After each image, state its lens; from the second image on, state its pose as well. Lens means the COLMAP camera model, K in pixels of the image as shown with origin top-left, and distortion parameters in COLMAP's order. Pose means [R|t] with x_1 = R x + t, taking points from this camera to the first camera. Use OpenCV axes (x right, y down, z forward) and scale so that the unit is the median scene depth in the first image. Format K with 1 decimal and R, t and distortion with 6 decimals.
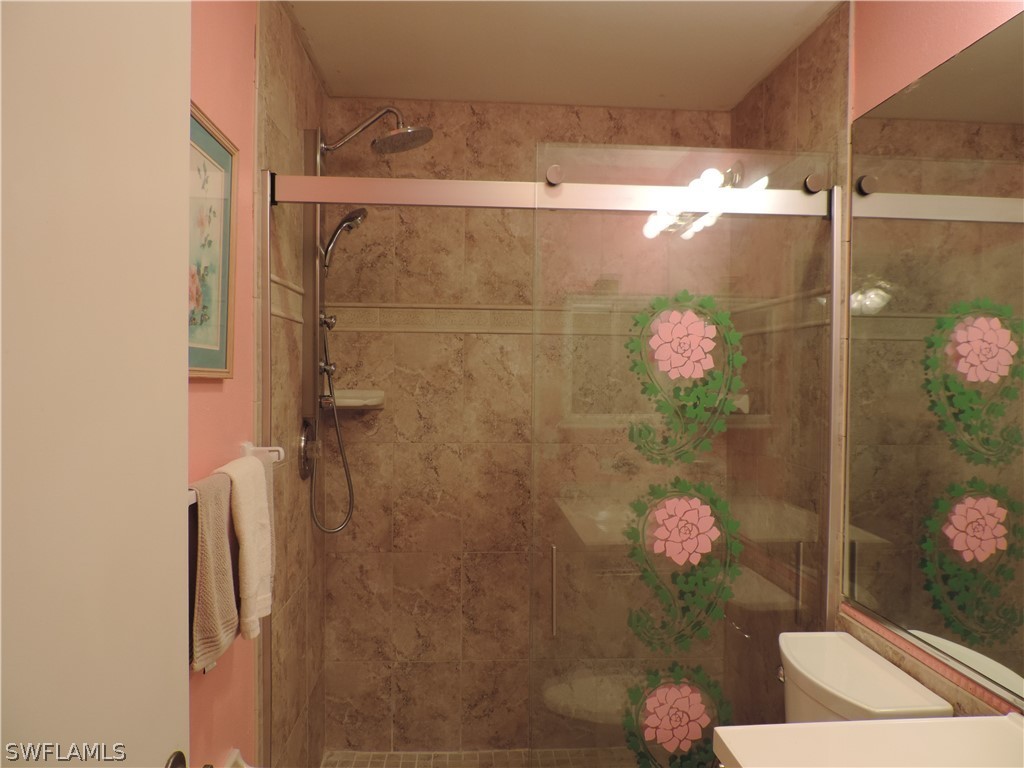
lens RADIAL K [[733.8, 0, 512.0], [0, 733.8, 384.0], [0, 0, 1]] dist [-0.013919, -0.001442]
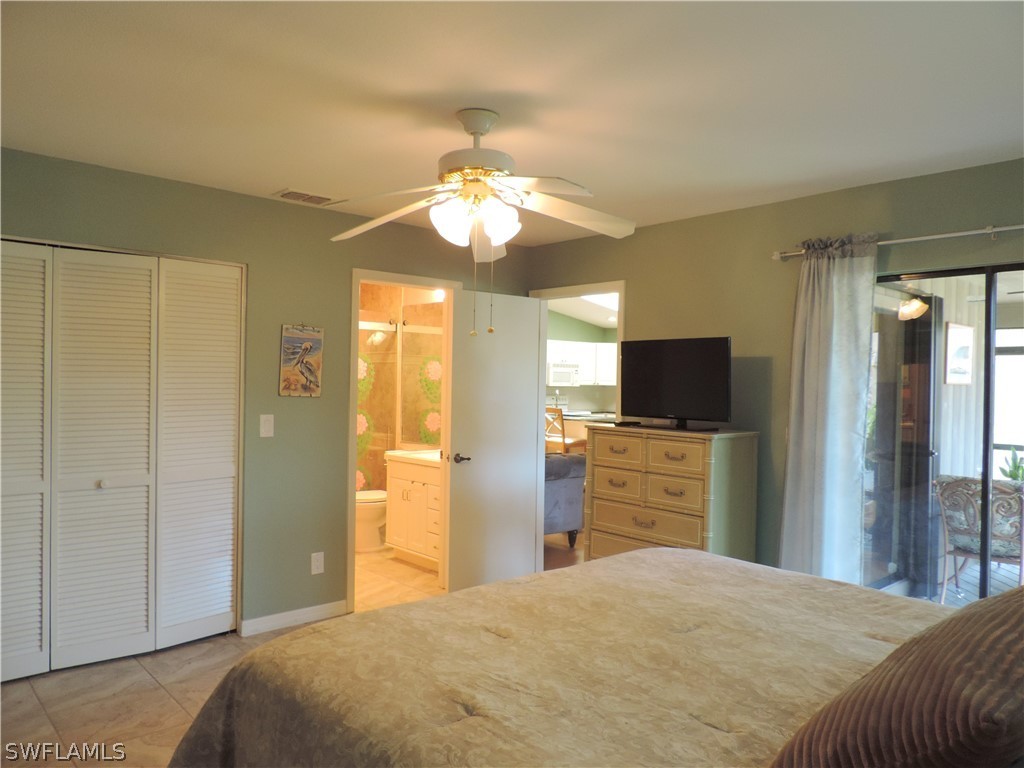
lens RADIAL K [[733.8, 0, 512.0], [0, 733.8, 384.0], [0, 0, 1]] dist [-0.013919, -0.001442]
pose [[0.782573, -0.009256, 0.622490, -1.289167], [-0.001752, 0.999853, 0.017070, -0.041959], [-0.622557, -0.014449, 0.782441, -2.040714]]
